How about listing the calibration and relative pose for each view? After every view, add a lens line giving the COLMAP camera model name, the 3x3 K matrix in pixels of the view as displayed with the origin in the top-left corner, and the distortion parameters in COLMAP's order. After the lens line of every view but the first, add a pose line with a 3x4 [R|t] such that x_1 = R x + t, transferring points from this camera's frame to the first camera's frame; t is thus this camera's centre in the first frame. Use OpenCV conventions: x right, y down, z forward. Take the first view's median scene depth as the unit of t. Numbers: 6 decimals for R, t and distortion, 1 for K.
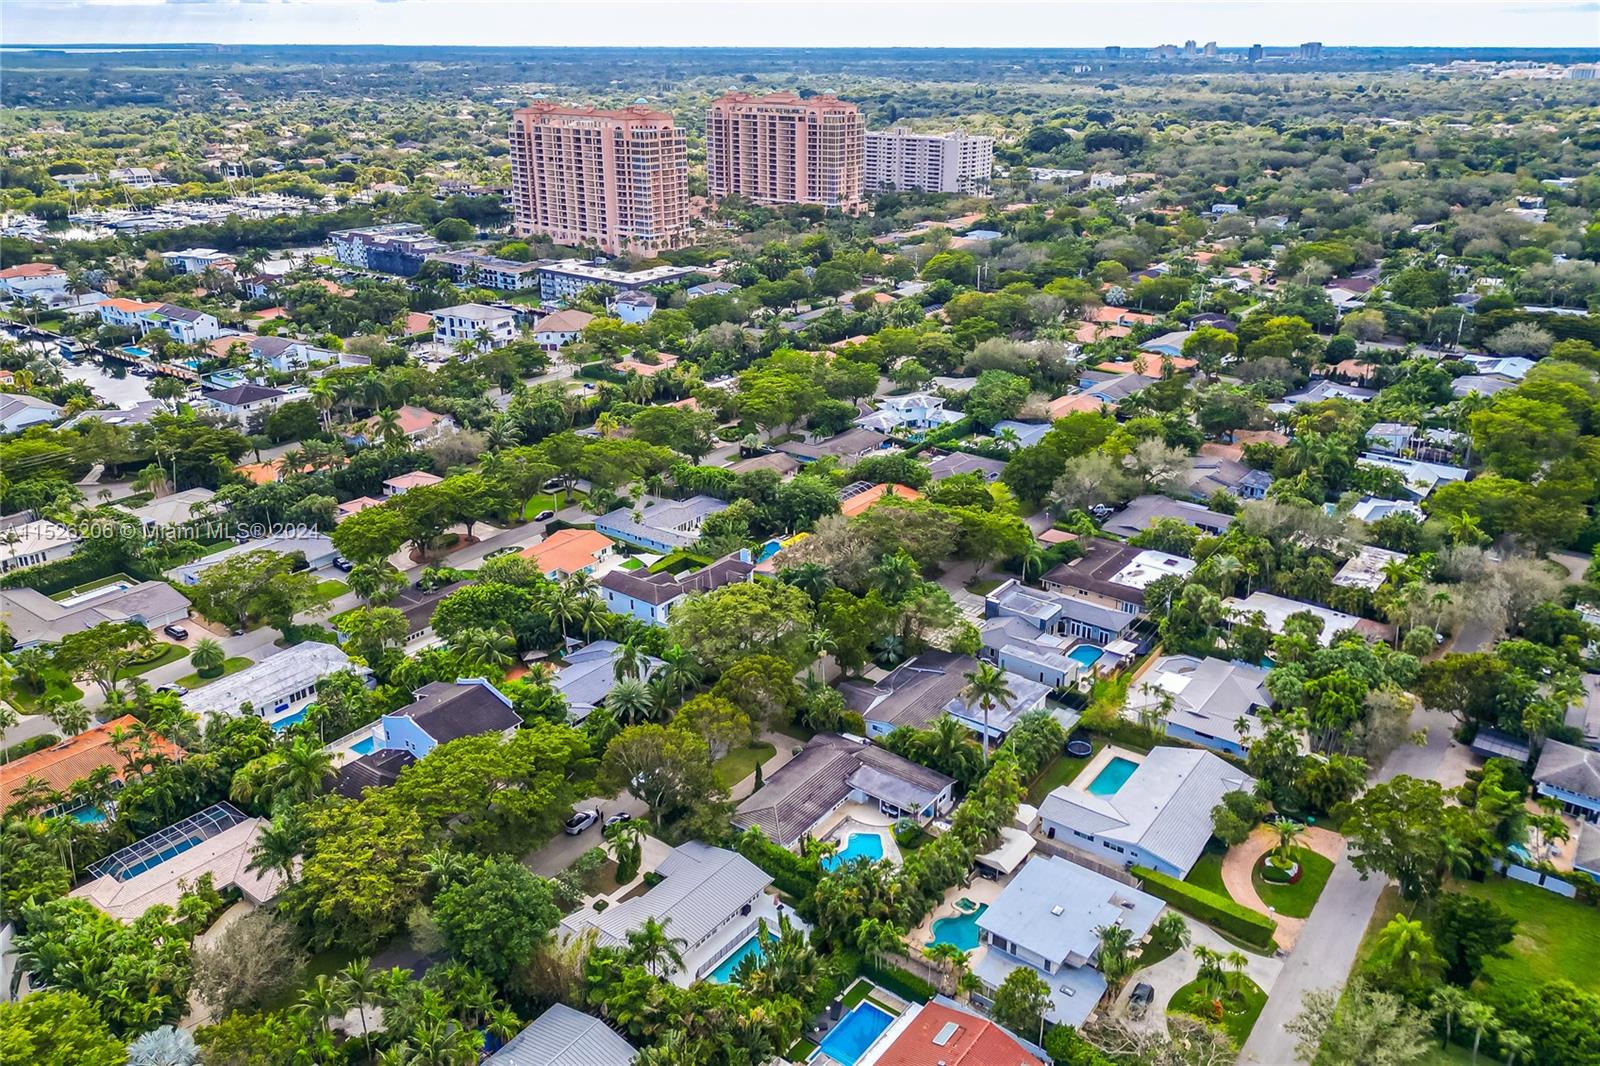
lens RADIAL K [[1130.2, 0, 824.6], [0, 1130.2, 533.2], [0, 0, 1]] dist [0.076742, -0.082793]
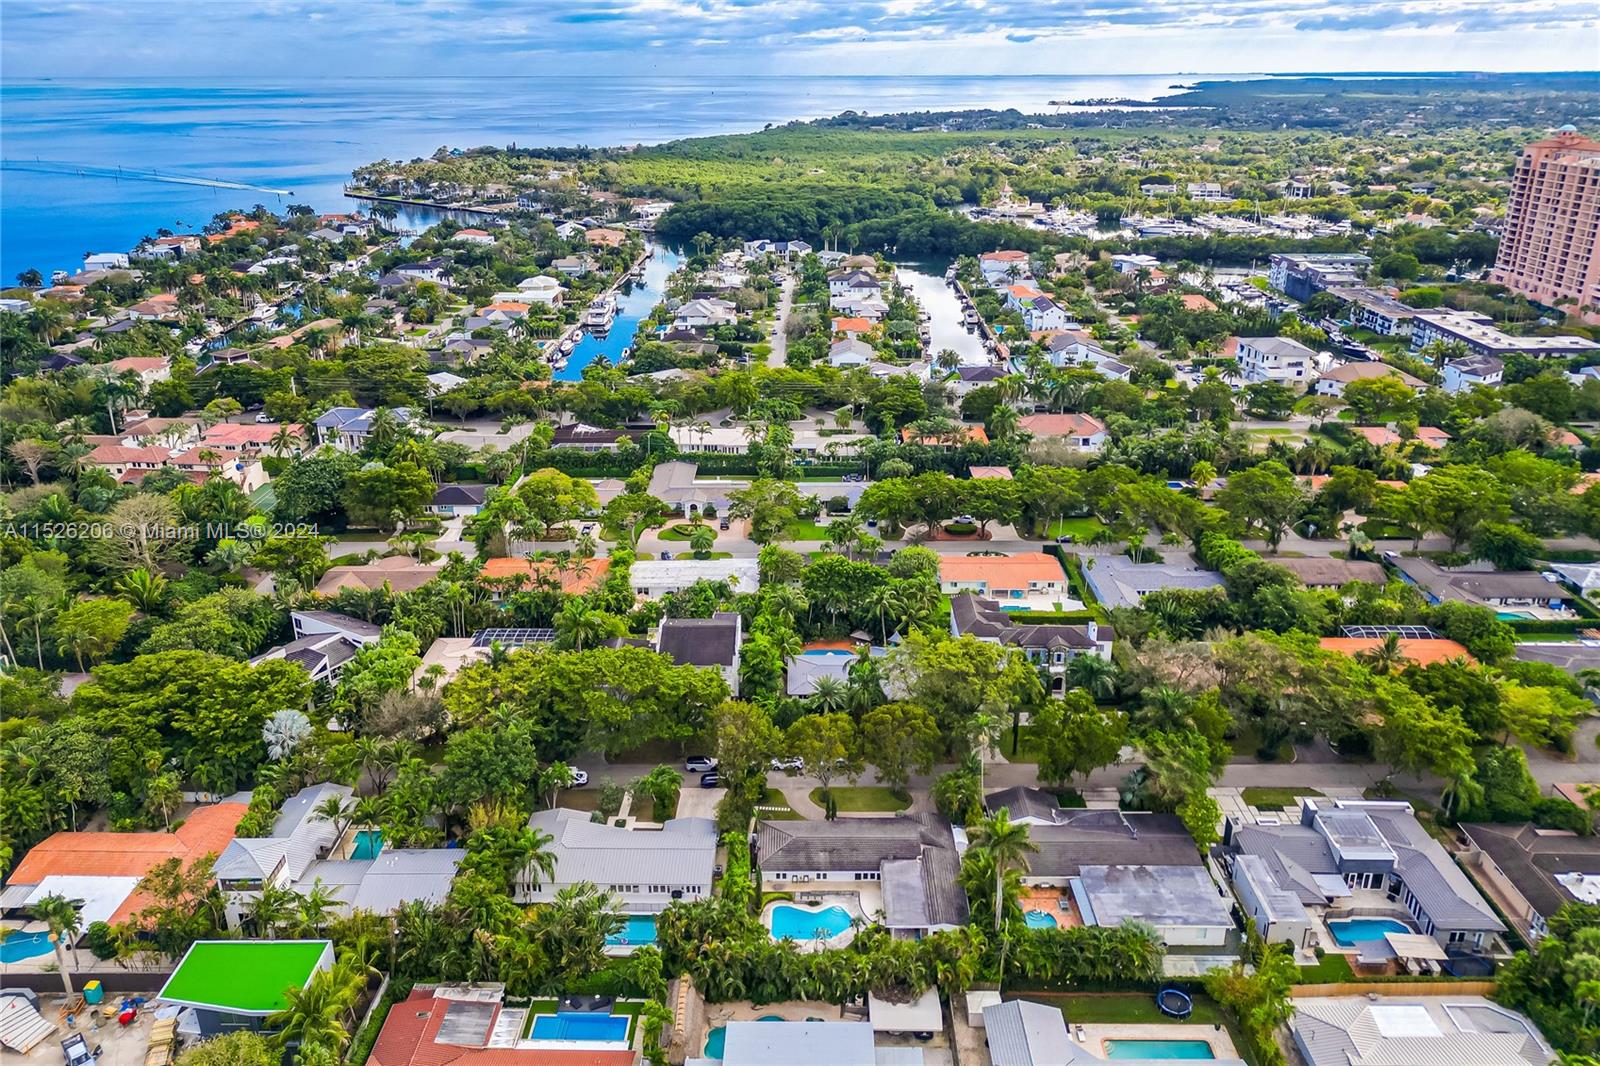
lens RADIAL K [[1130.2, 0, 824.6], [0, 1130.2, 533.2], [0, 0, 1]] dist [0.076742, -0.082793]
pose [[0.608738, 0.299134, -0.734818, 0.293848], [-0.314149, 0.941375, 0.122973, -0.063868], [0.728525, 0.155984, 0.667024, 0.156760]]
